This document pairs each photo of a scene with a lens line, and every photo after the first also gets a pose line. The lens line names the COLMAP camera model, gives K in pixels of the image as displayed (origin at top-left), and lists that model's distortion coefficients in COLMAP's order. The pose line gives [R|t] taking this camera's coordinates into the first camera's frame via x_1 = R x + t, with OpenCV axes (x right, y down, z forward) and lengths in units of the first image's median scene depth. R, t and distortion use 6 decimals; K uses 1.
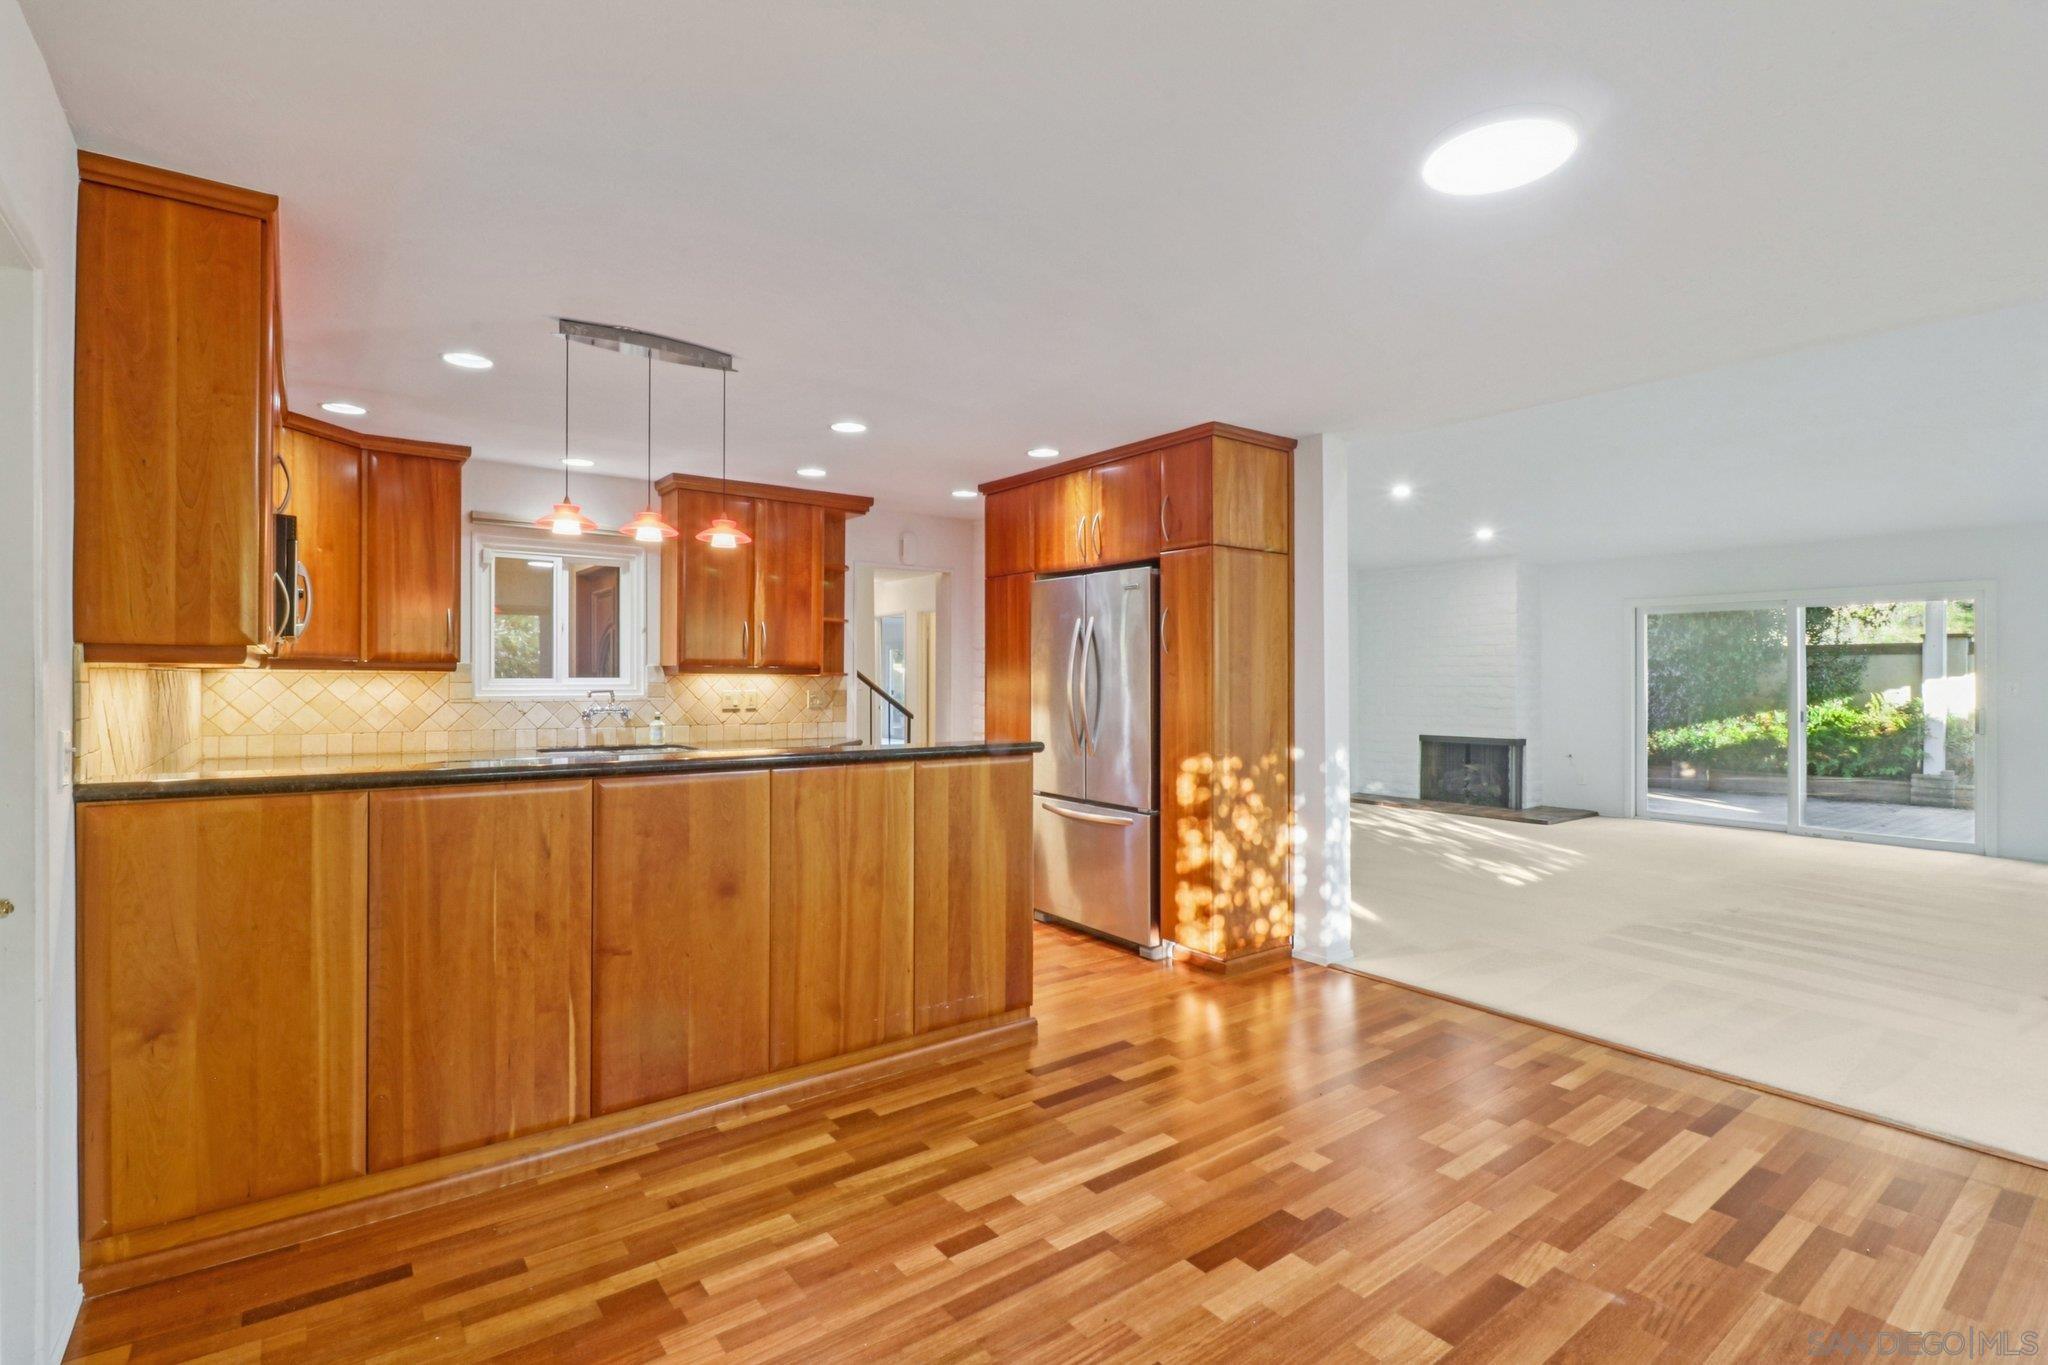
lens RADIAL K [[944.2, 0, 1023.7], [0, 944.2, 677.5], [0, 0, 1]] dist [-0.014773, -0.000601]
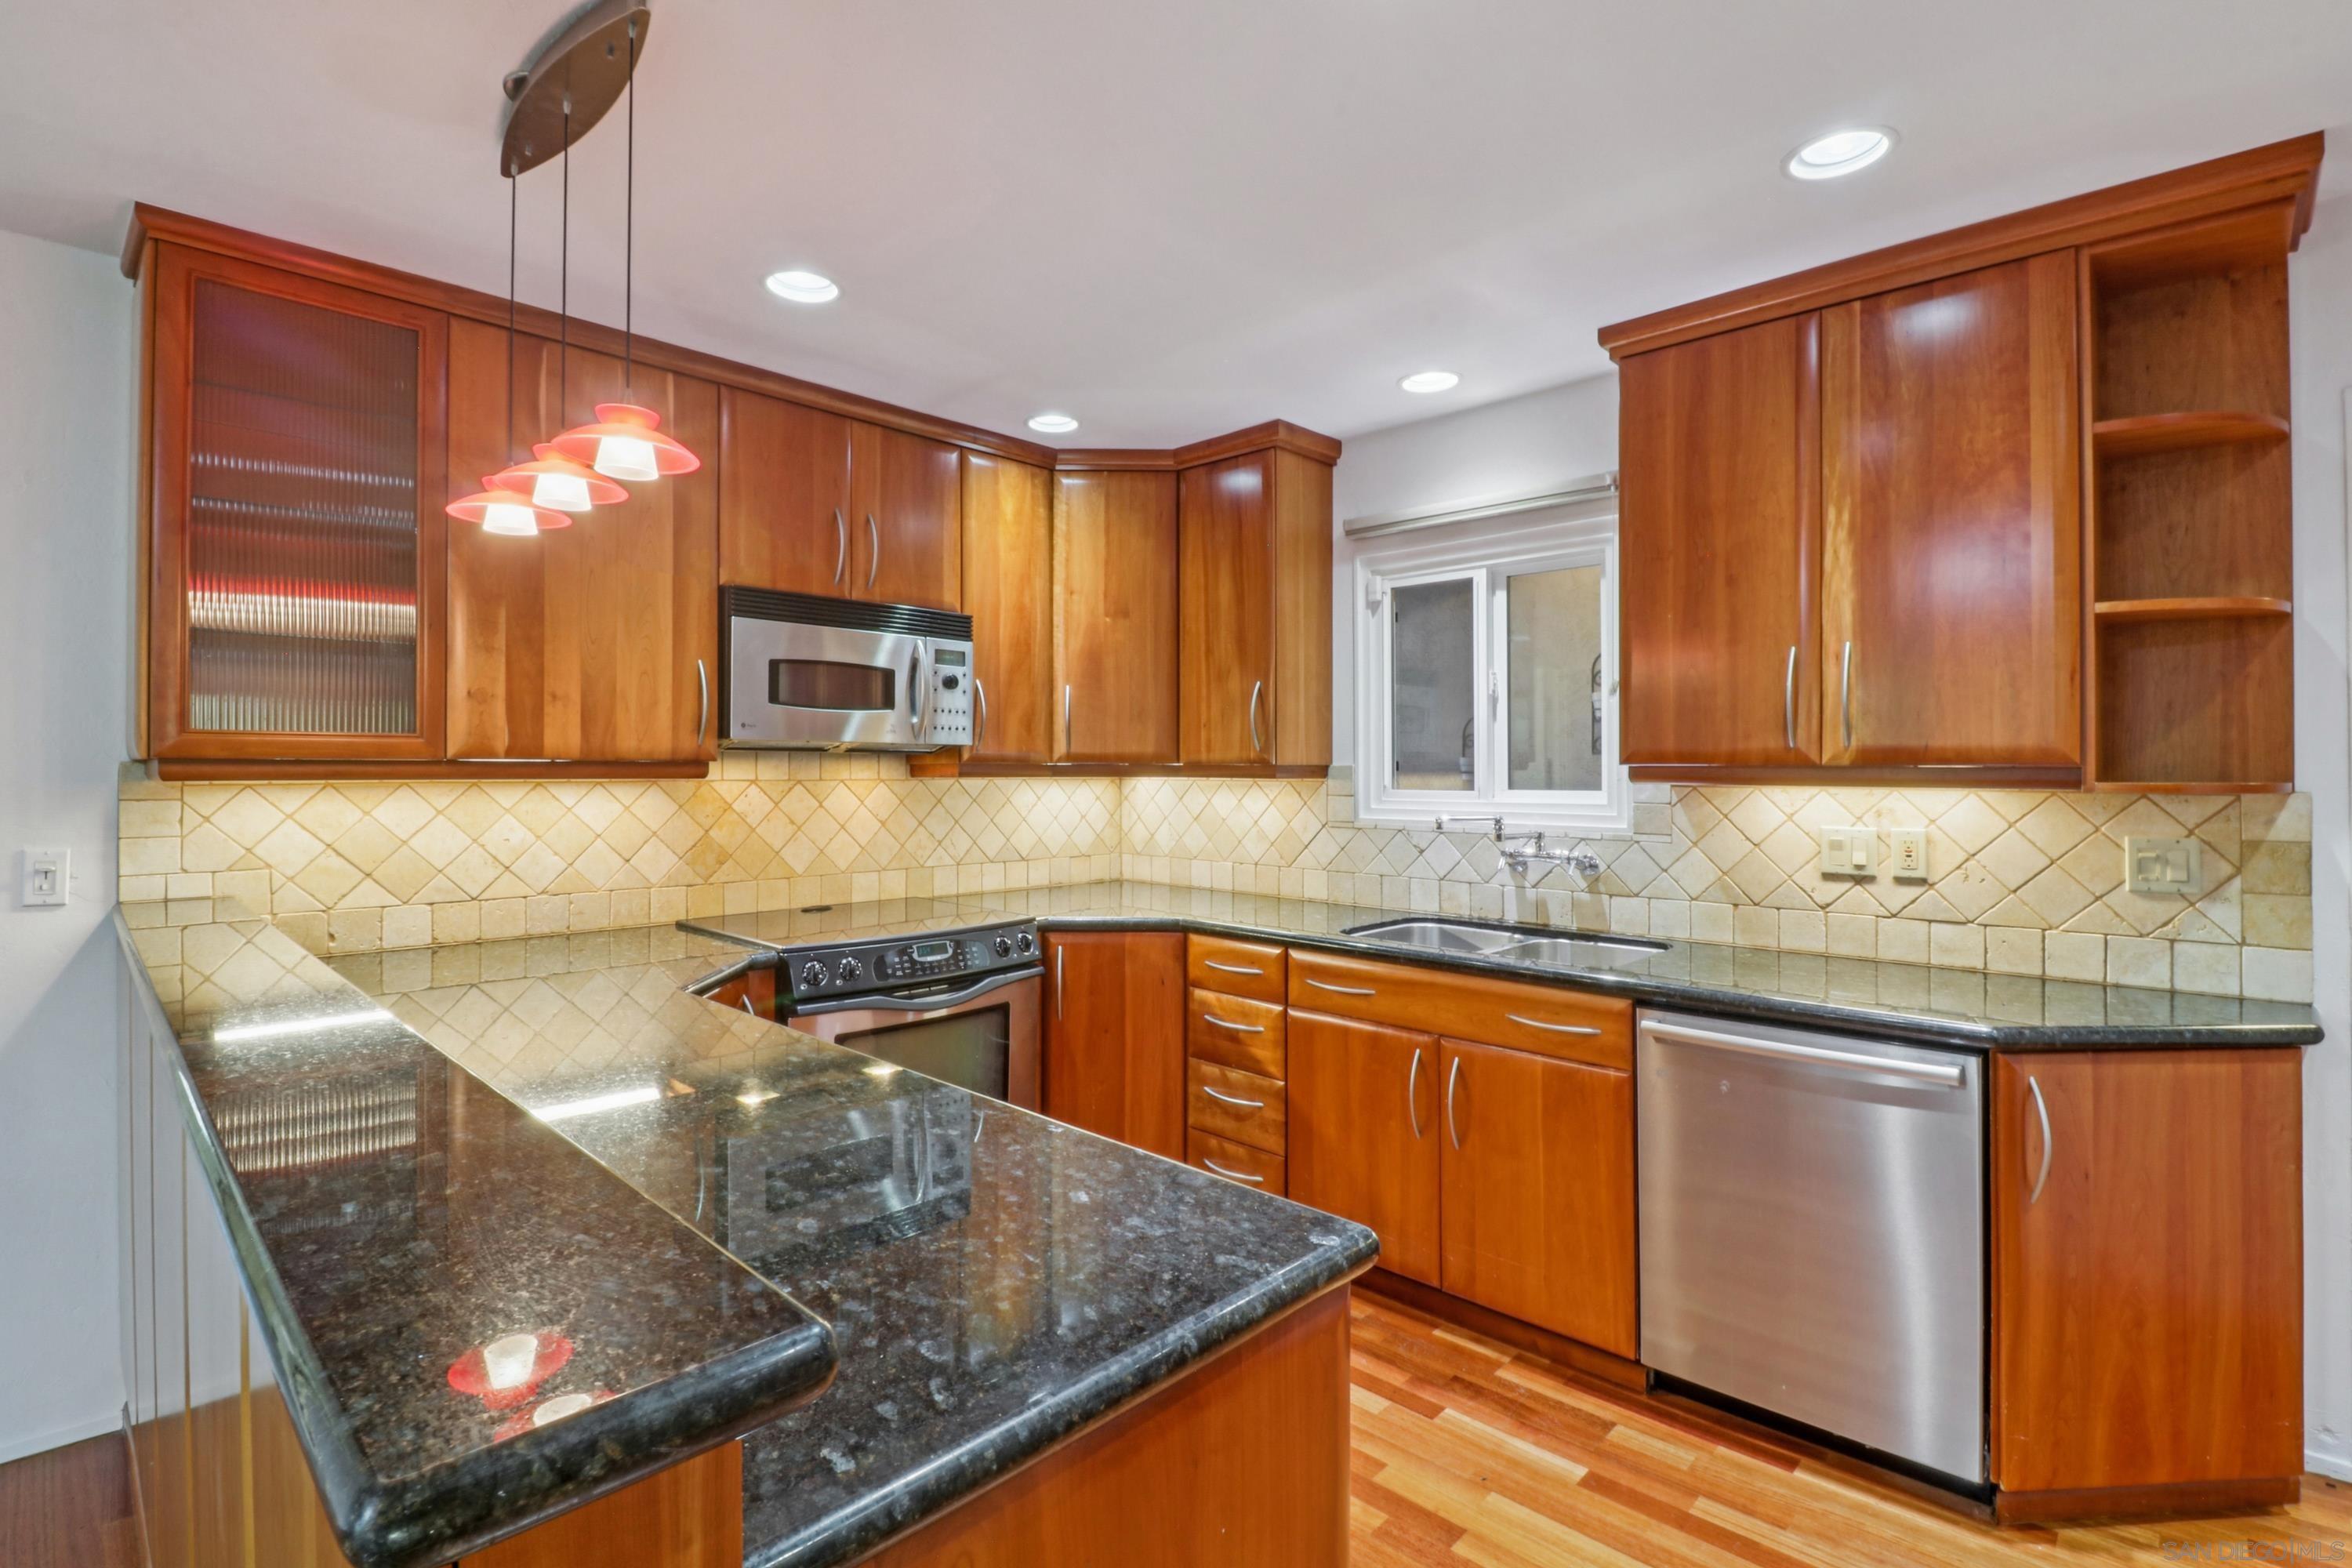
lens RADIAL K [[1084.4, 0, 1169.6], [0, 1084.4, 768.2], [0, 0, 1]] dist [-0.014773, -0.000601]
pose [[0.157744, -0.004676, -0.987469, 0.096836], [-0.002097, 0.999985, -0.005070, -0.008756], [0.987478, 0.002870, 0.157732, 0.725554]]
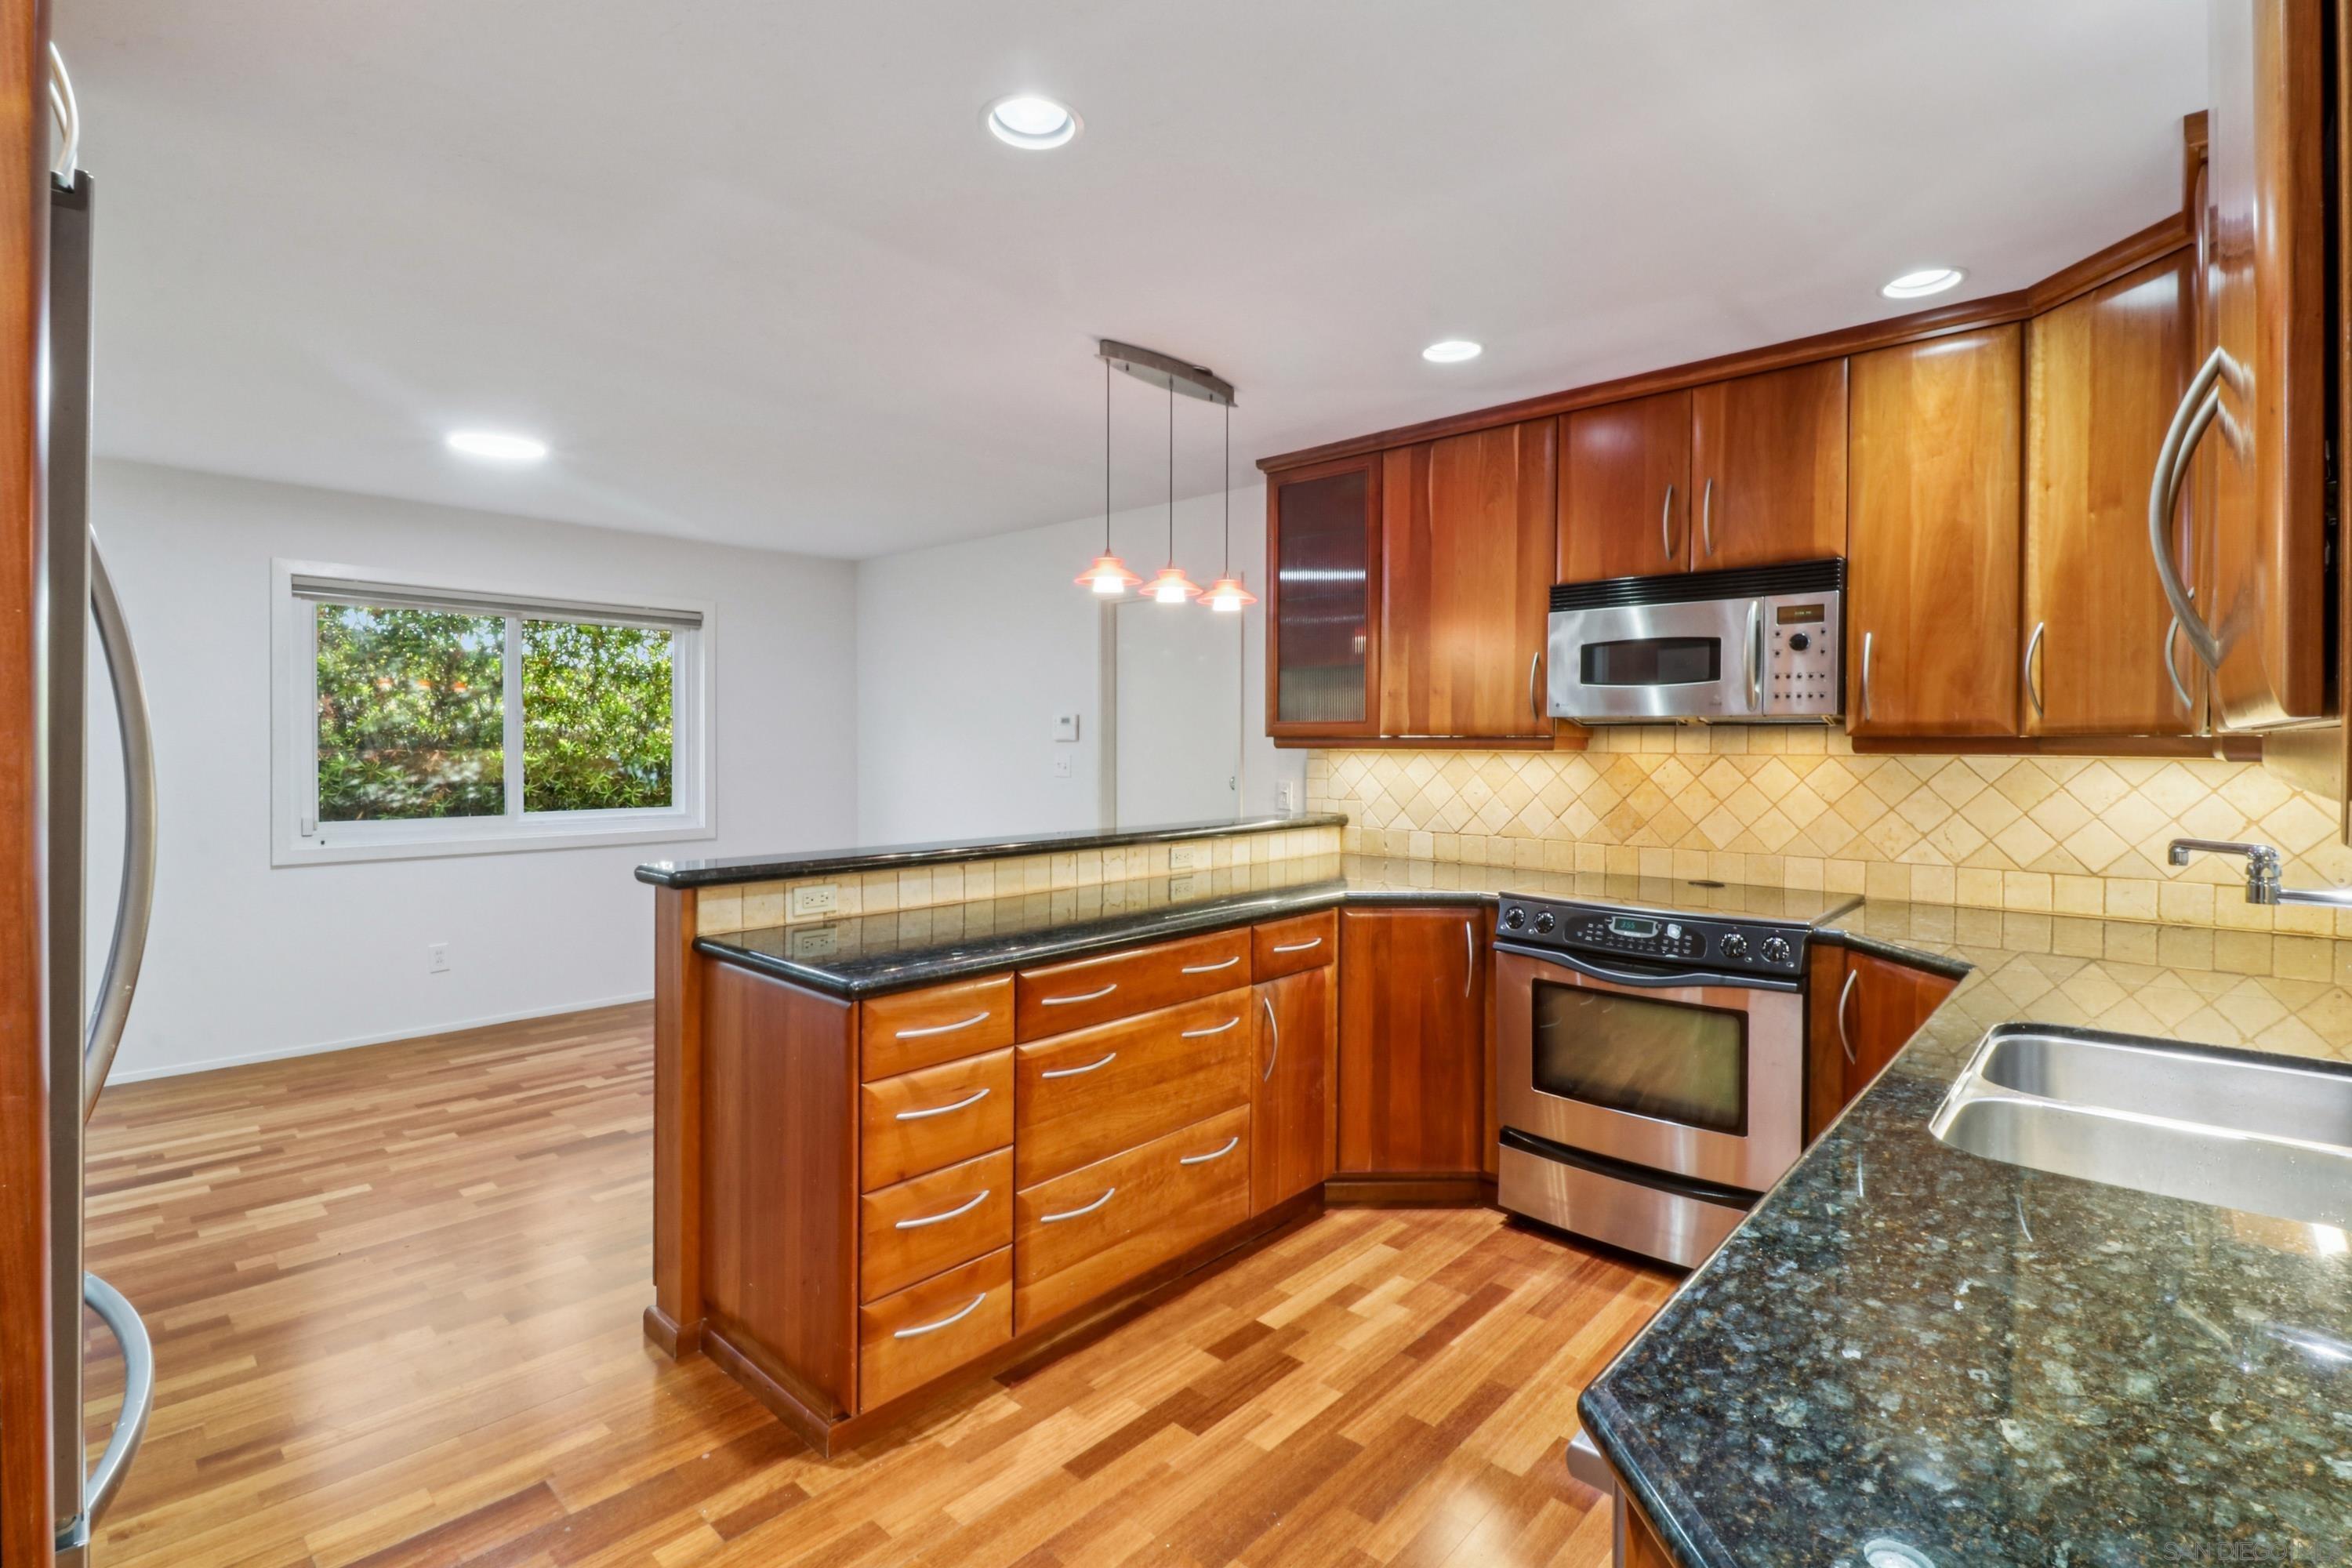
lens RADIAL K [[1084.4, 0, 1150.3], [0, 1084.4, 745.7], [0, 0, 1]] dist [-0.014773, -0.000601]
pose [[-0.987903, -0.006933, -0.154917, -0.137344], [-0.007616, 0.999964, 0.003818, -0.009367], [0.154885, 0.004952, -0.987920, 1.181005]]
